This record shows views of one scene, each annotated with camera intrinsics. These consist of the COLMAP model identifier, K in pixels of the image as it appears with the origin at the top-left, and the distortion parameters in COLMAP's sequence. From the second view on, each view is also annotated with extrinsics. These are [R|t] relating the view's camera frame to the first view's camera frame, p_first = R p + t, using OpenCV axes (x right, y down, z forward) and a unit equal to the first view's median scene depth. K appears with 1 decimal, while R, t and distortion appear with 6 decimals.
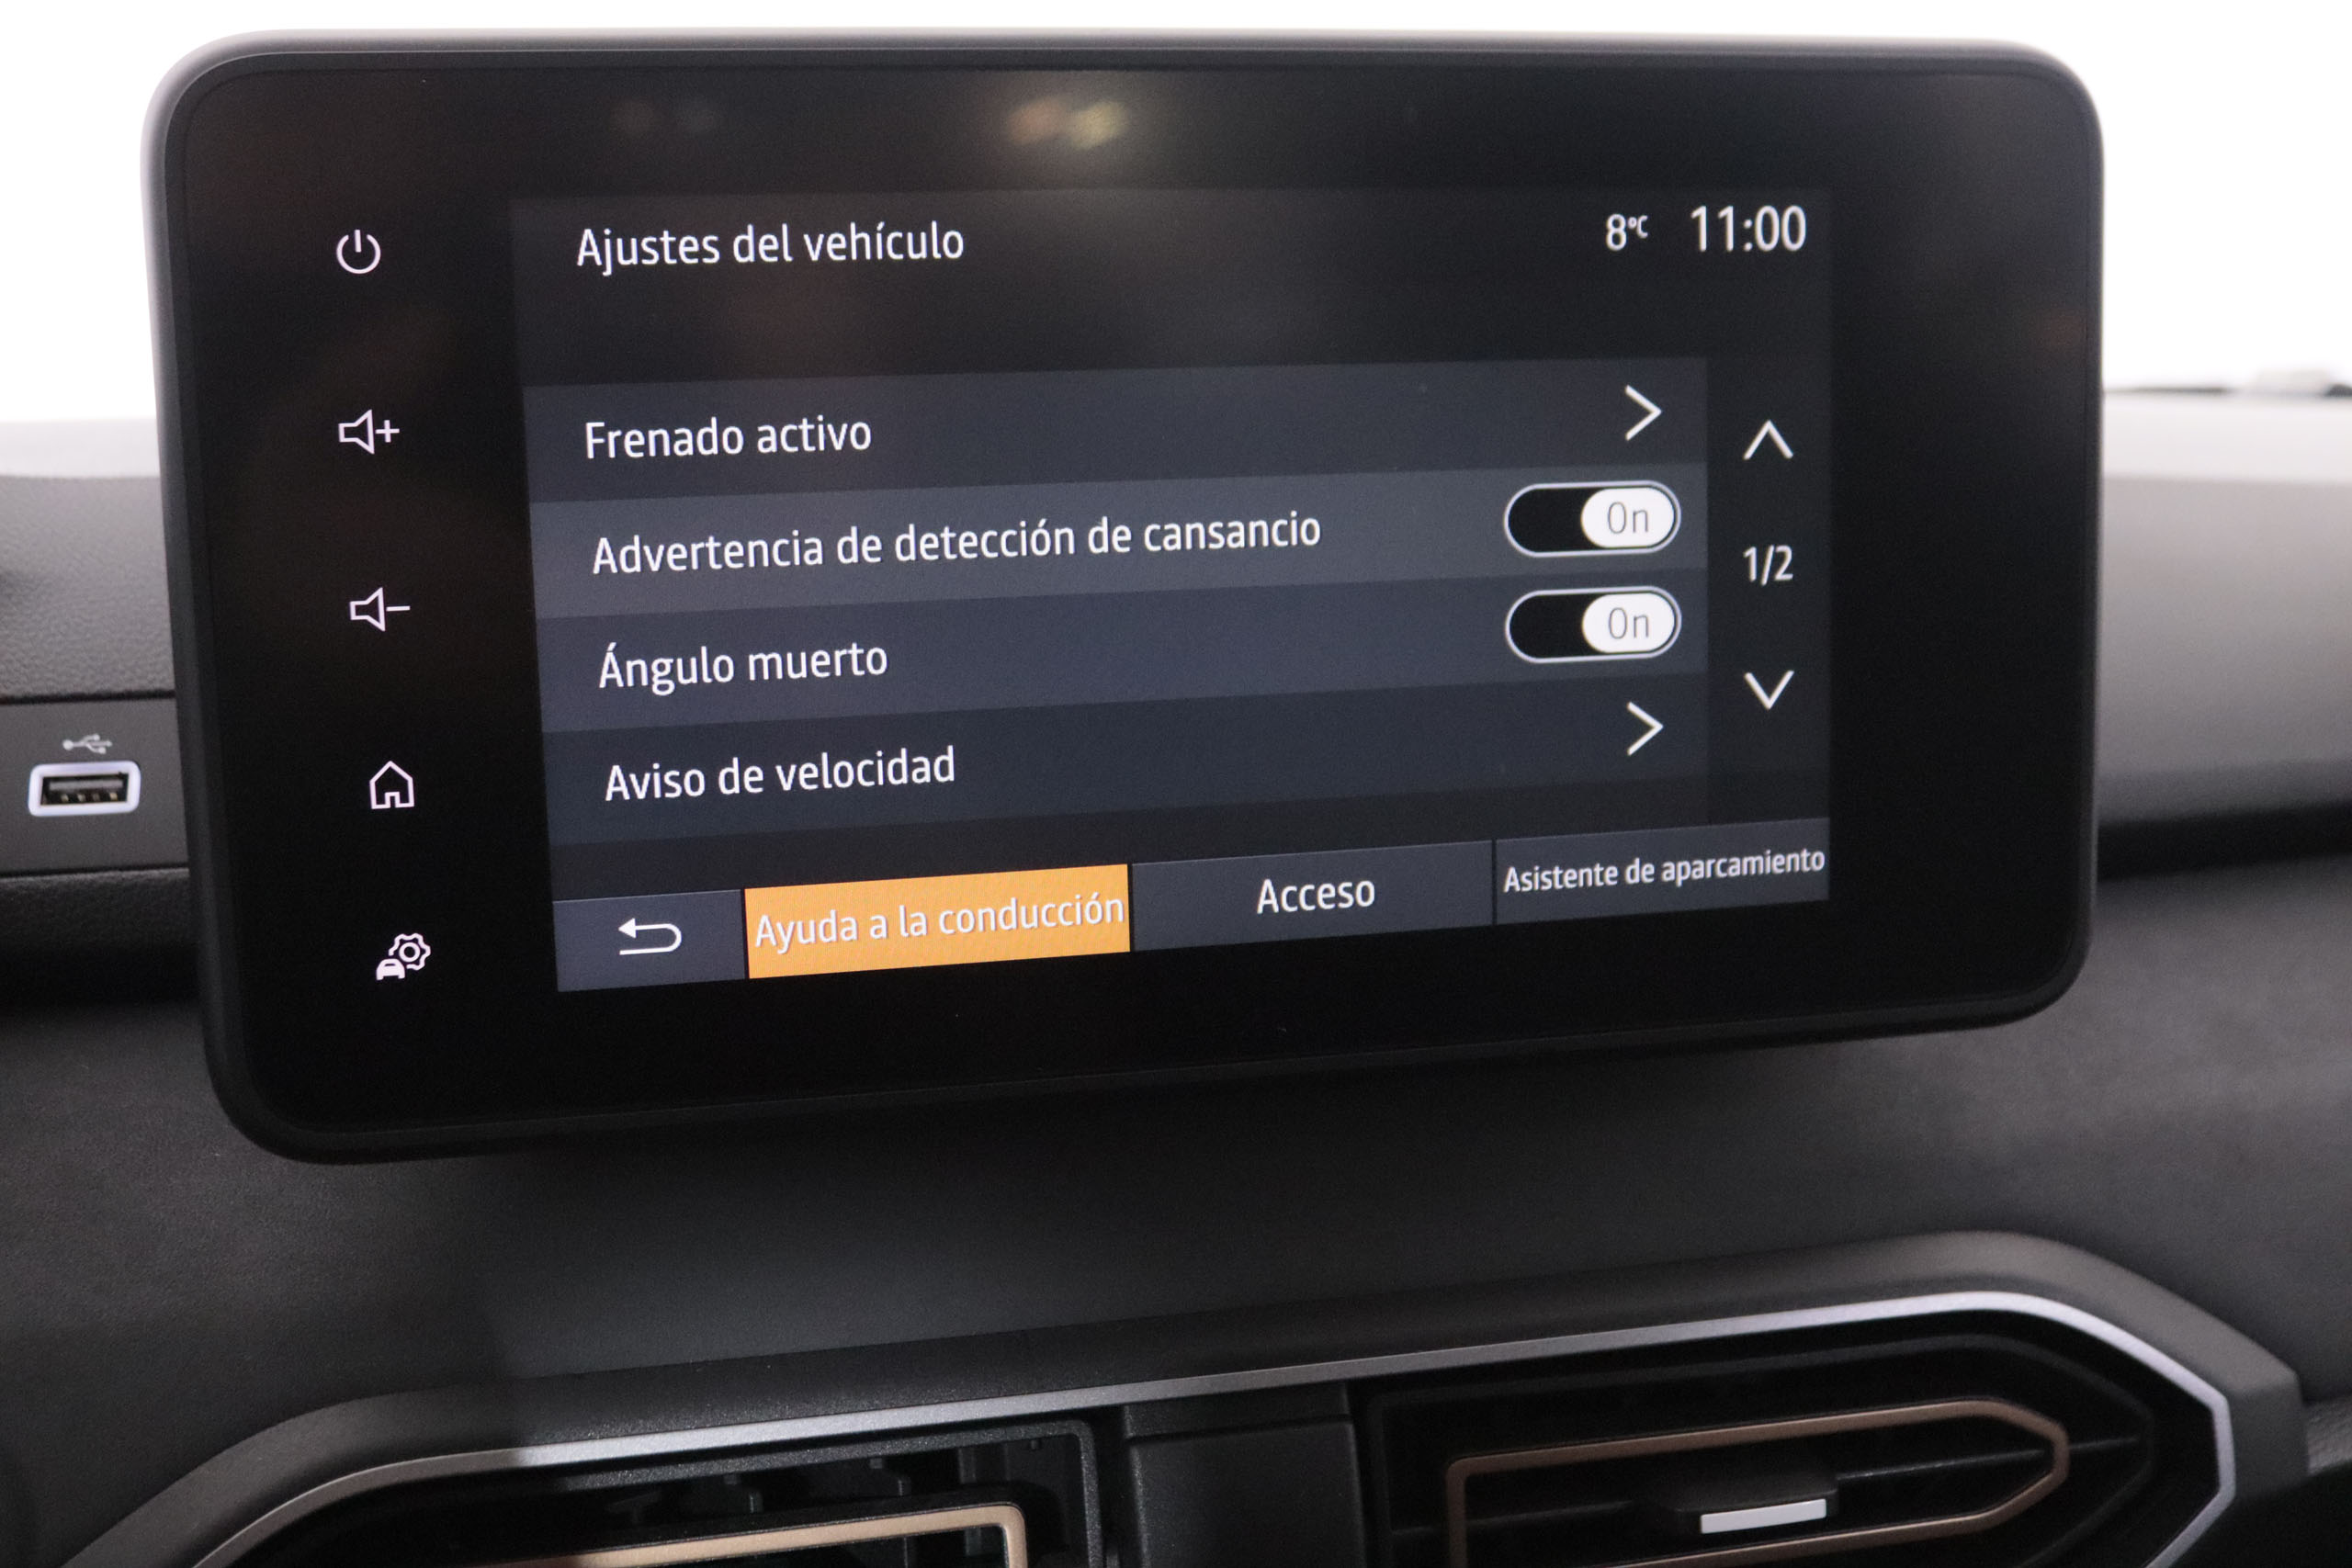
lens RADIAL K [[2726.1, 0, 1176.0], [0, 2726.1, 784.0], [0, 0, 1]] dist [-0.023405, -0.028946]
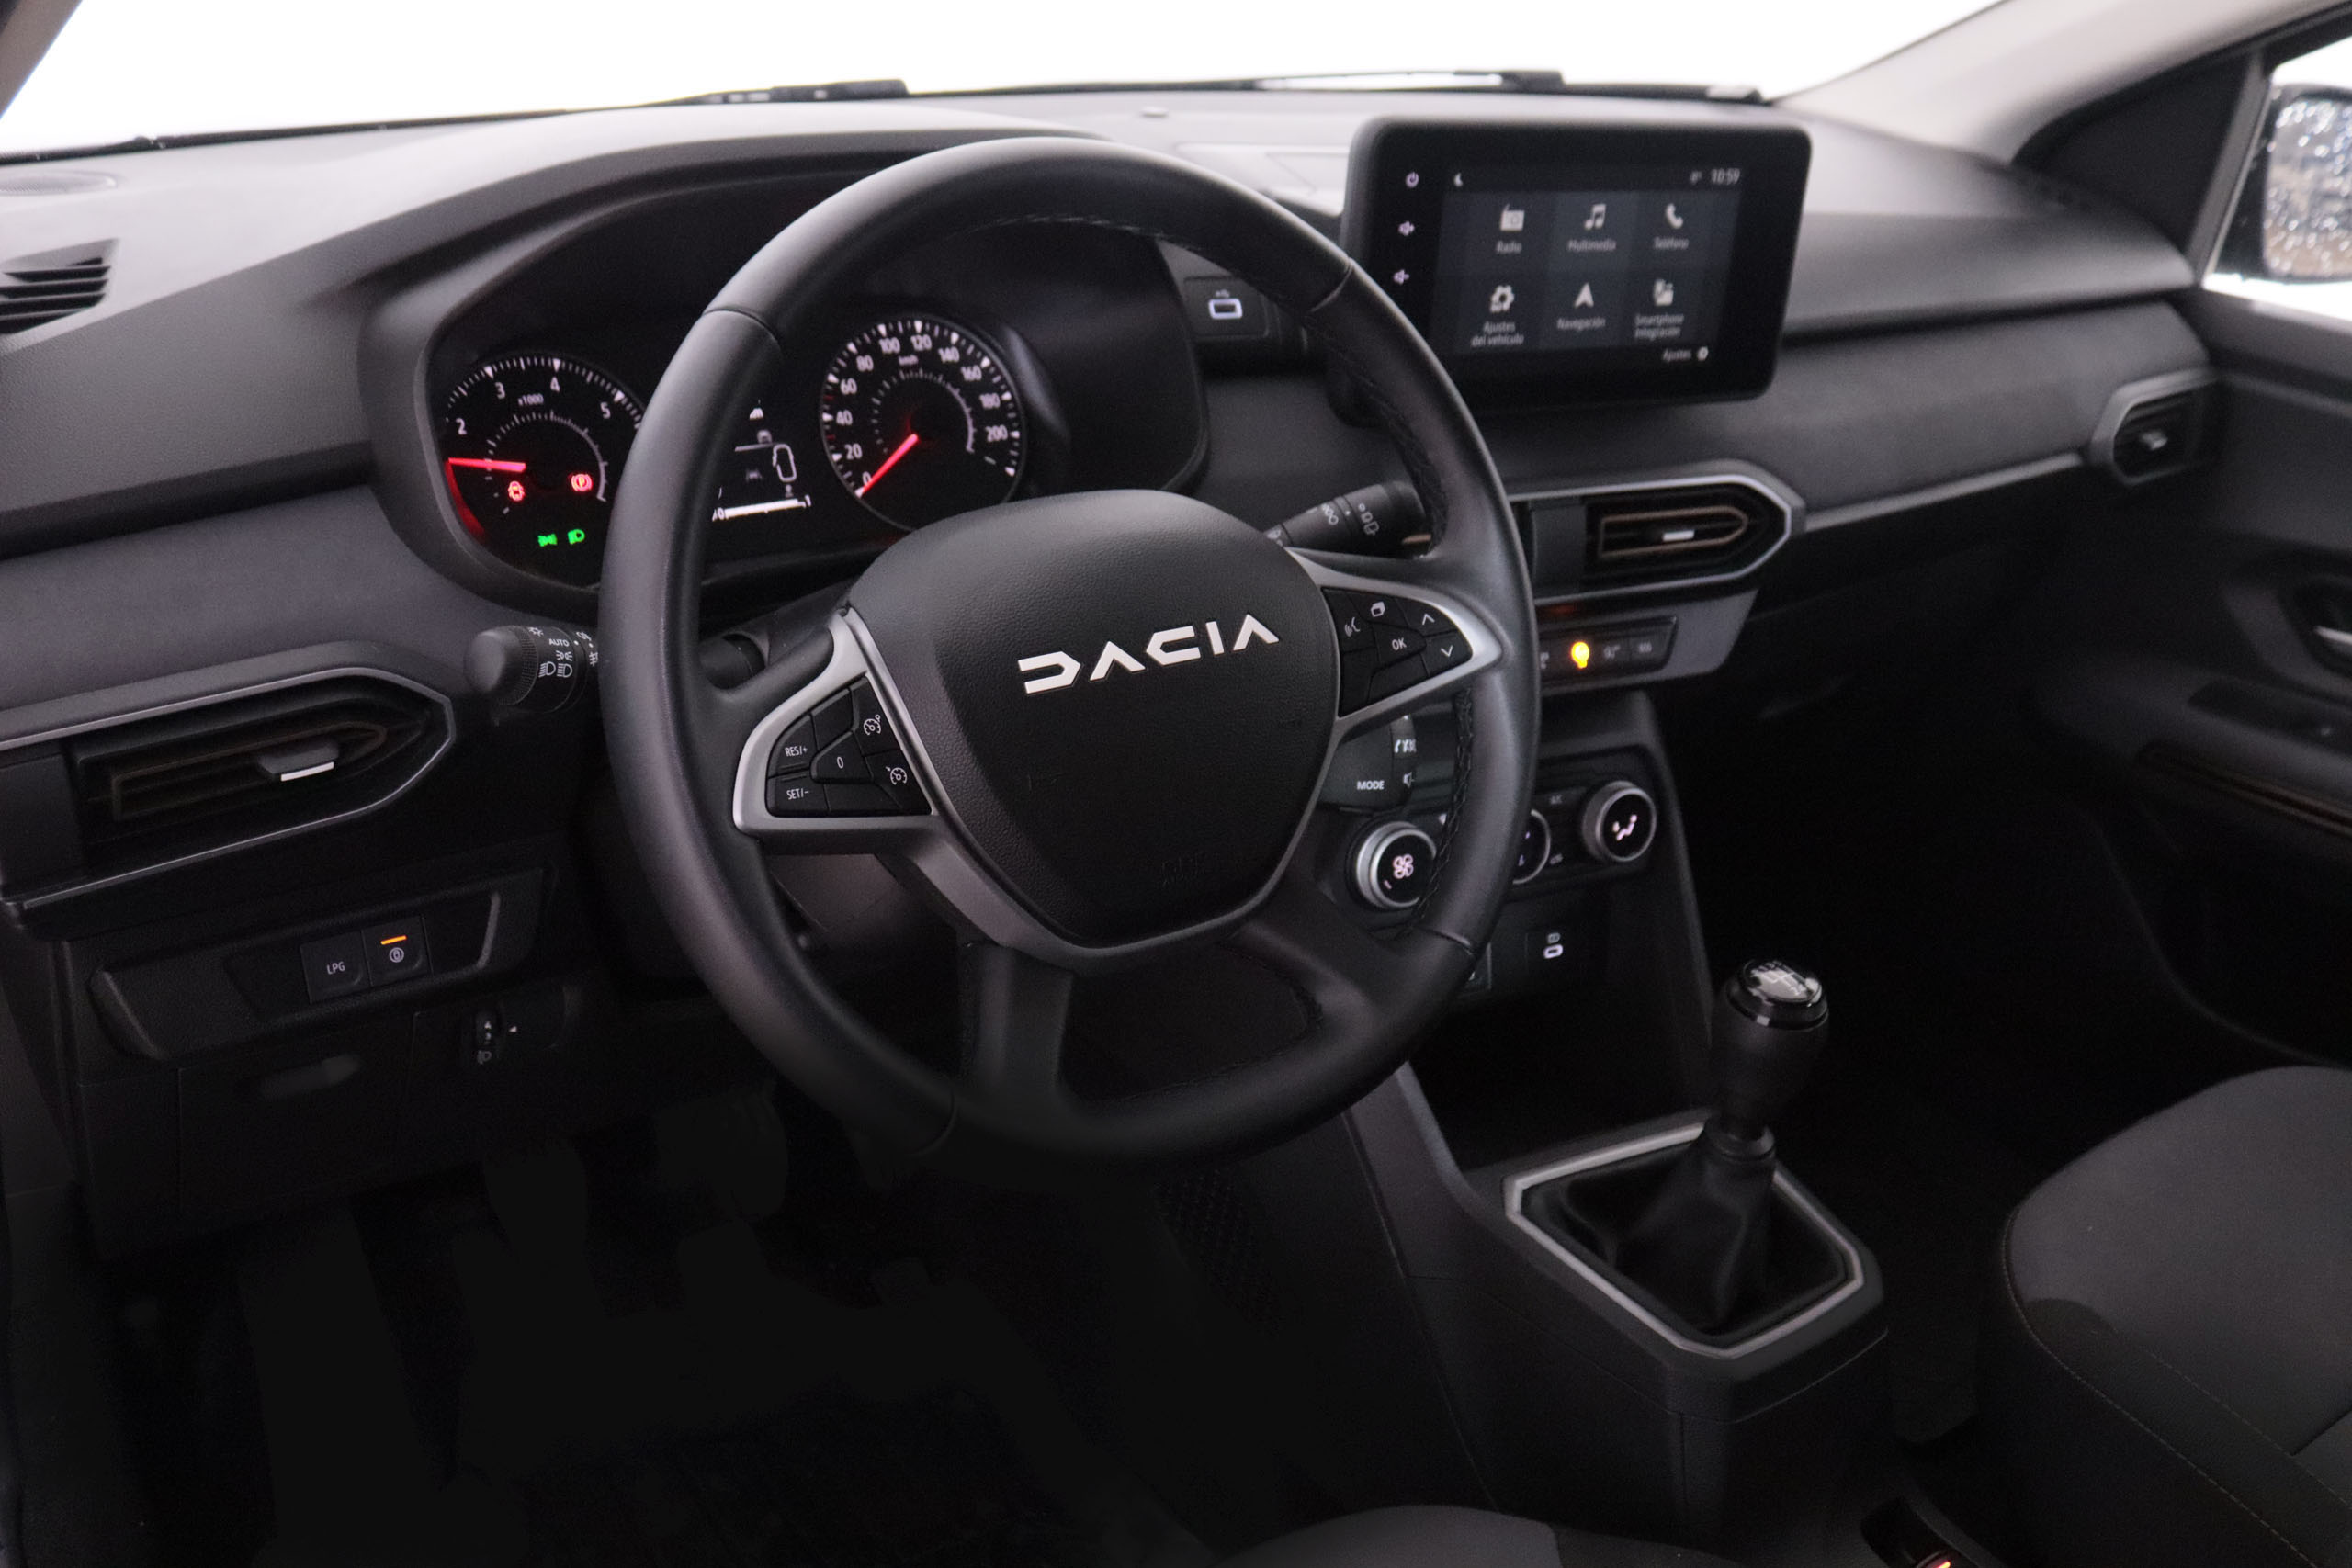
lens RADIAL K [[2113.5, 0, 1176.0], [0, 2113.5, 784.0], [0, 0, 1]] dist [-0.155114, -0.001894]
pose [[0.967863, -0.023180, 0.250408, -1.149739], [-0.051398, 0.956490, 0.287203, -0.178036], [-0.246170, -0.290843, 0.924560, -1.511297]]
